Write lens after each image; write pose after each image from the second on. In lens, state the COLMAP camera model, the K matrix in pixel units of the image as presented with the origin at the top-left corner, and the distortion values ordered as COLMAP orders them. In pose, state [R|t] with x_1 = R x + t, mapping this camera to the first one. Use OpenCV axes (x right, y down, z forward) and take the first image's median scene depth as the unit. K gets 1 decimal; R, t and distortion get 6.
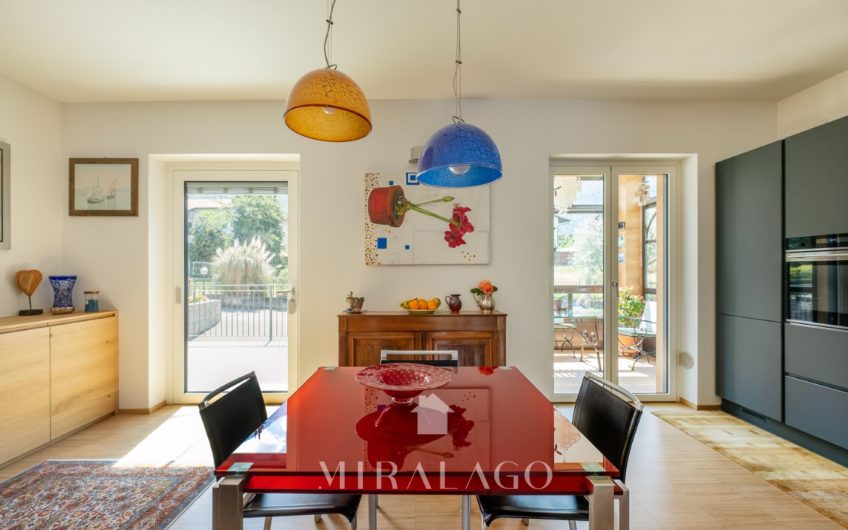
lens RADIAL K [[380.0, 0, 422.8], [0, 380.0, 277.1], [0, 0, 1]] dist [0.001189, 0.000087]
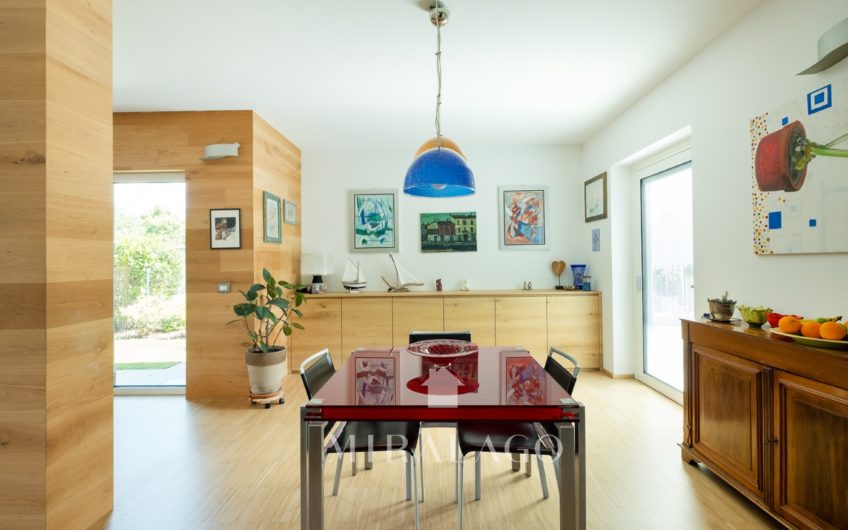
lens RADIAL K [[391.5, 0, 424.0], [0, 391.5, 265.0], [0, 0, 1]] dist [-0.000212, -0.000001]
pose [[-0.016189, 0.015192, -0.999754, 0.561897], [-0.007383, 0.999855, 0.015313, -0.020288], [0.999842, 0.007629, -0.016074, 0.427420]]
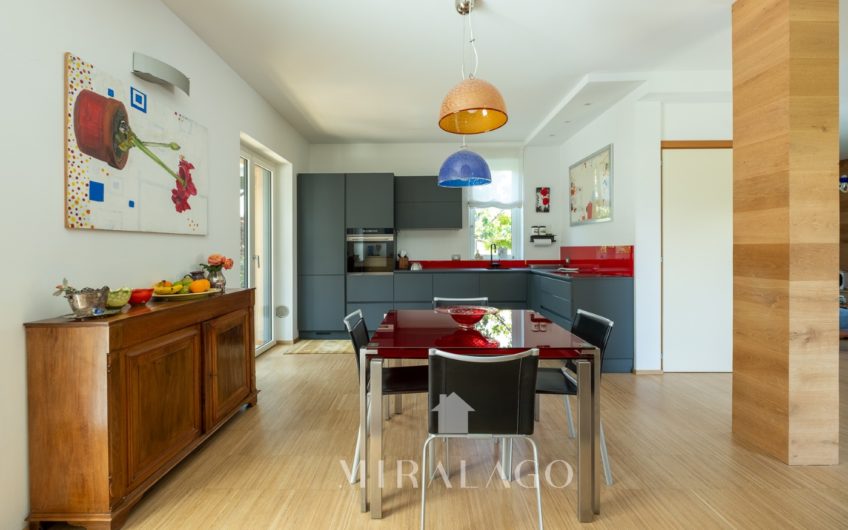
lens RADIAL K [[373.5, 0, 401.4], [0, 373.5, 261.3], [0, 0, 1]] dist [0.000105, -0.000028]
pose [[0.048549, -0.027955, 0.998429, -0.651827], [0.024235, 0.999347, 0.026803, 0.011580], [-0.998527, 0.022896, 0.049195, 0.521727]]
